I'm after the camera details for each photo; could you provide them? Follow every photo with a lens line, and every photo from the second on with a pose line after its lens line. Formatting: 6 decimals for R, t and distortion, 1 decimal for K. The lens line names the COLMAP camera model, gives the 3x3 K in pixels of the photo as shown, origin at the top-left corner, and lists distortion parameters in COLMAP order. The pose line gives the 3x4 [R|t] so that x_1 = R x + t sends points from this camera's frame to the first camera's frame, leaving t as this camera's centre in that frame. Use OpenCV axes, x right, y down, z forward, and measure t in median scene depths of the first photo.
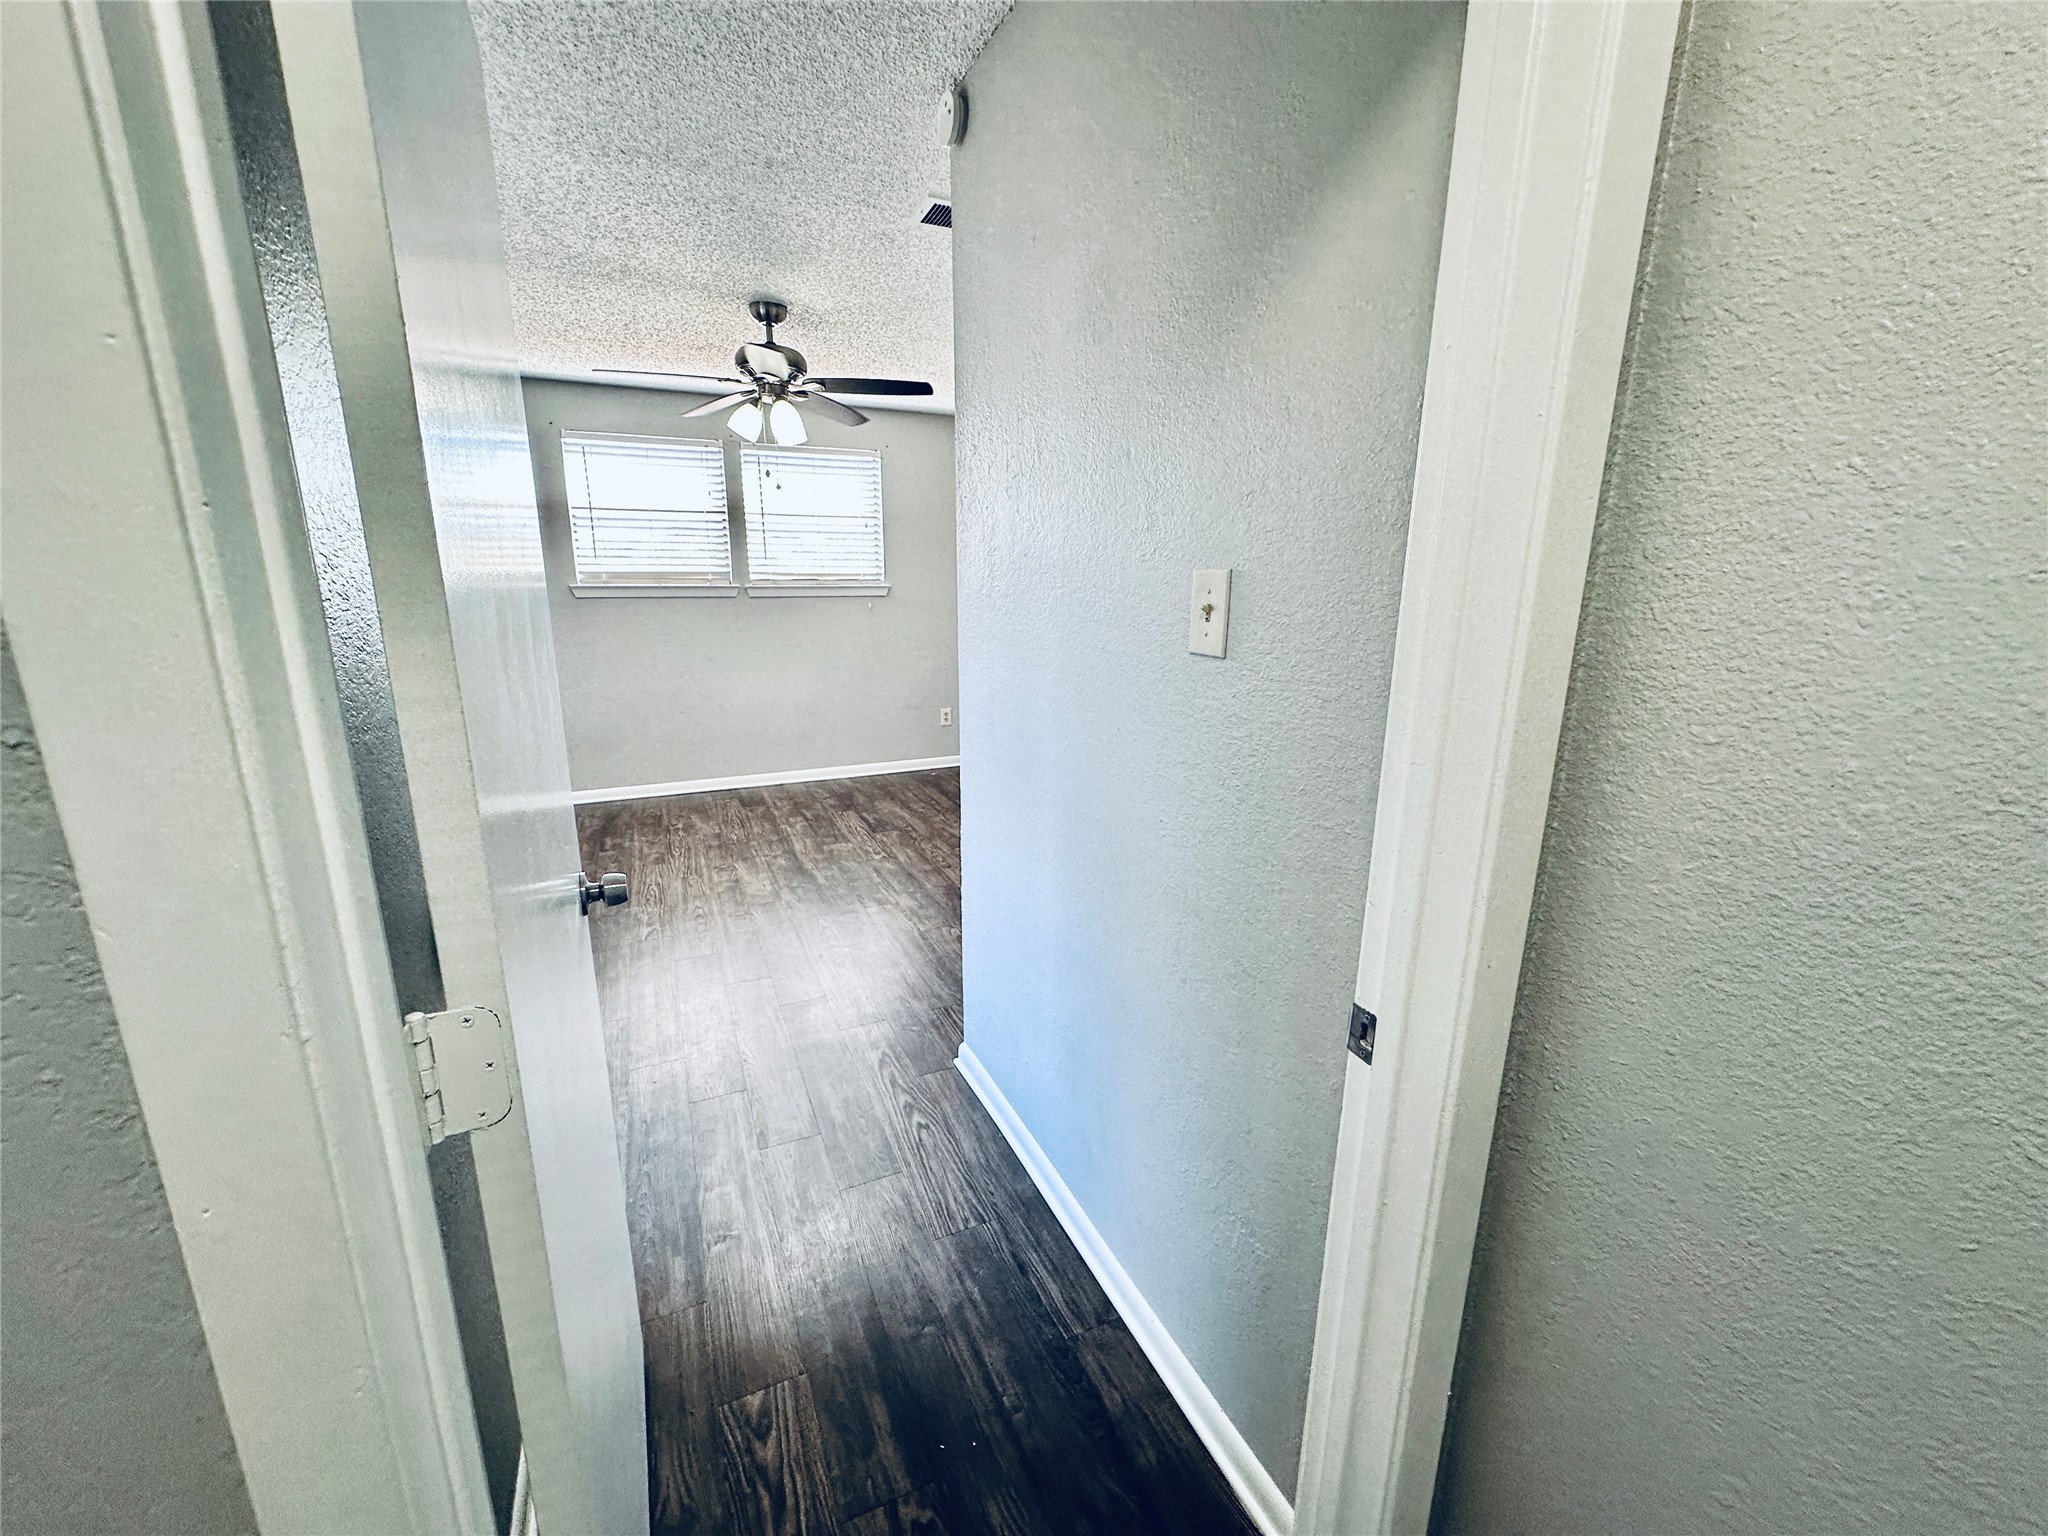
lens RADIAL K [[815.5, 0, 1022.4], [0, 815.5, 766.1], [0, 0, 1]] dist [-0.002968, 0.000201]
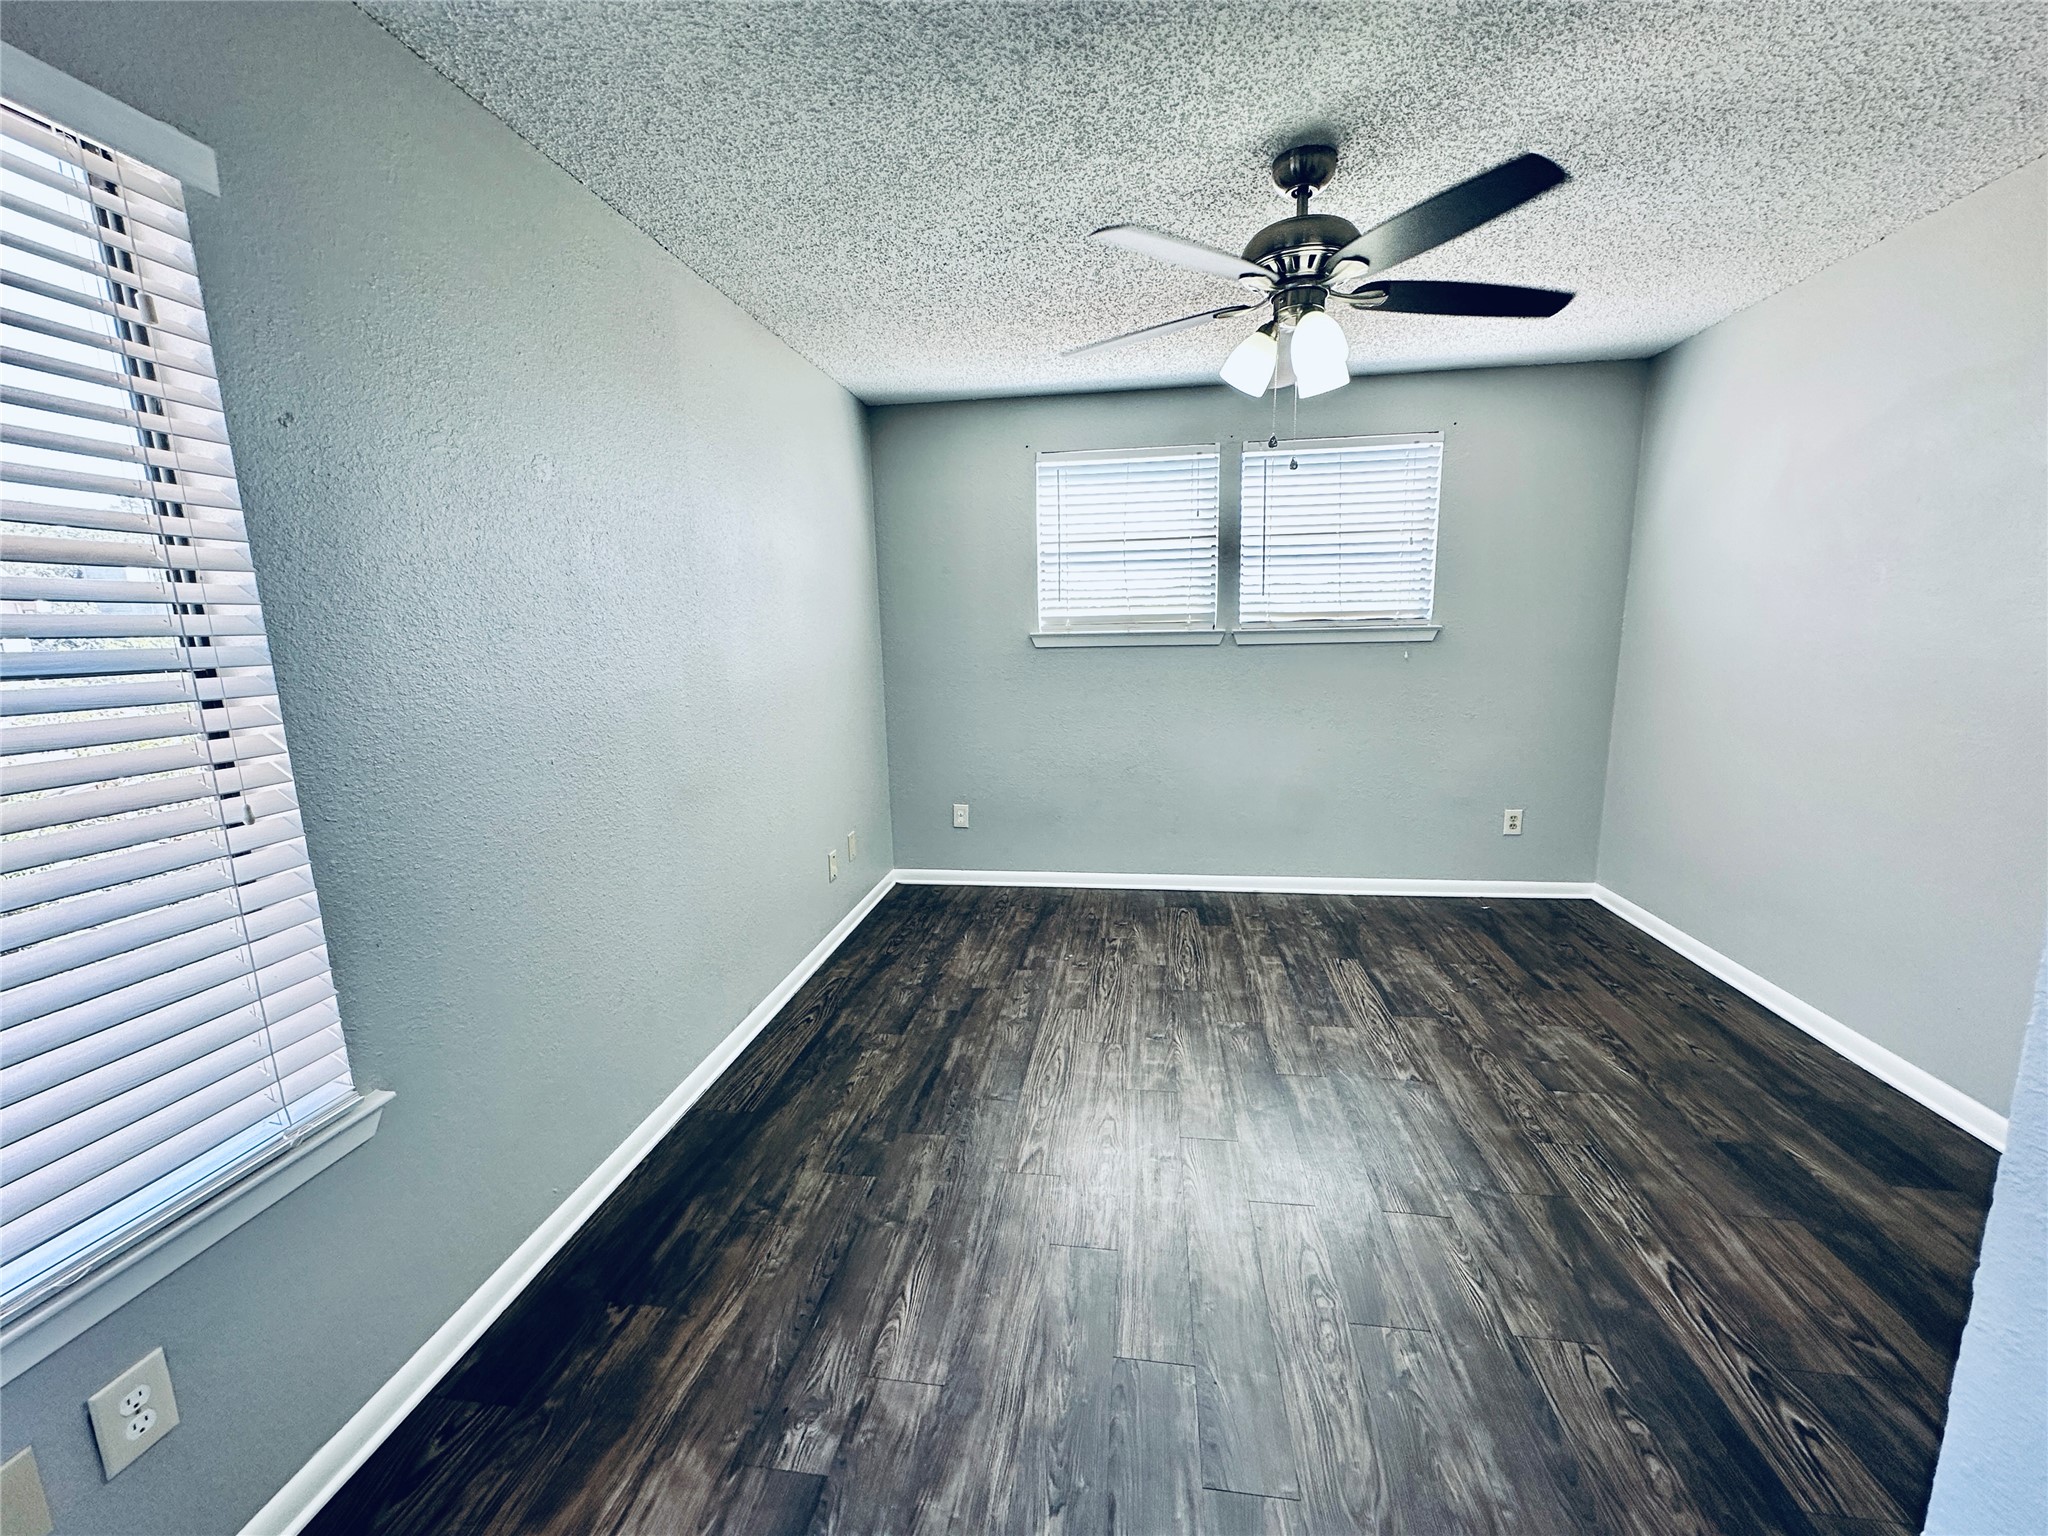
lens RADIAL K [[815.5, 0, 1022.4], [0, 815.5, 766.1], [0, 0, 1]] dist [-0.002968, 0.000201]
pose [[0.836623, 0.070780, -0.543186, -0.092961], [-0.100636, 0.994599, -0.025399, -0.064135], [0.538455, 0.075913, 0.839228, 0.302243]]
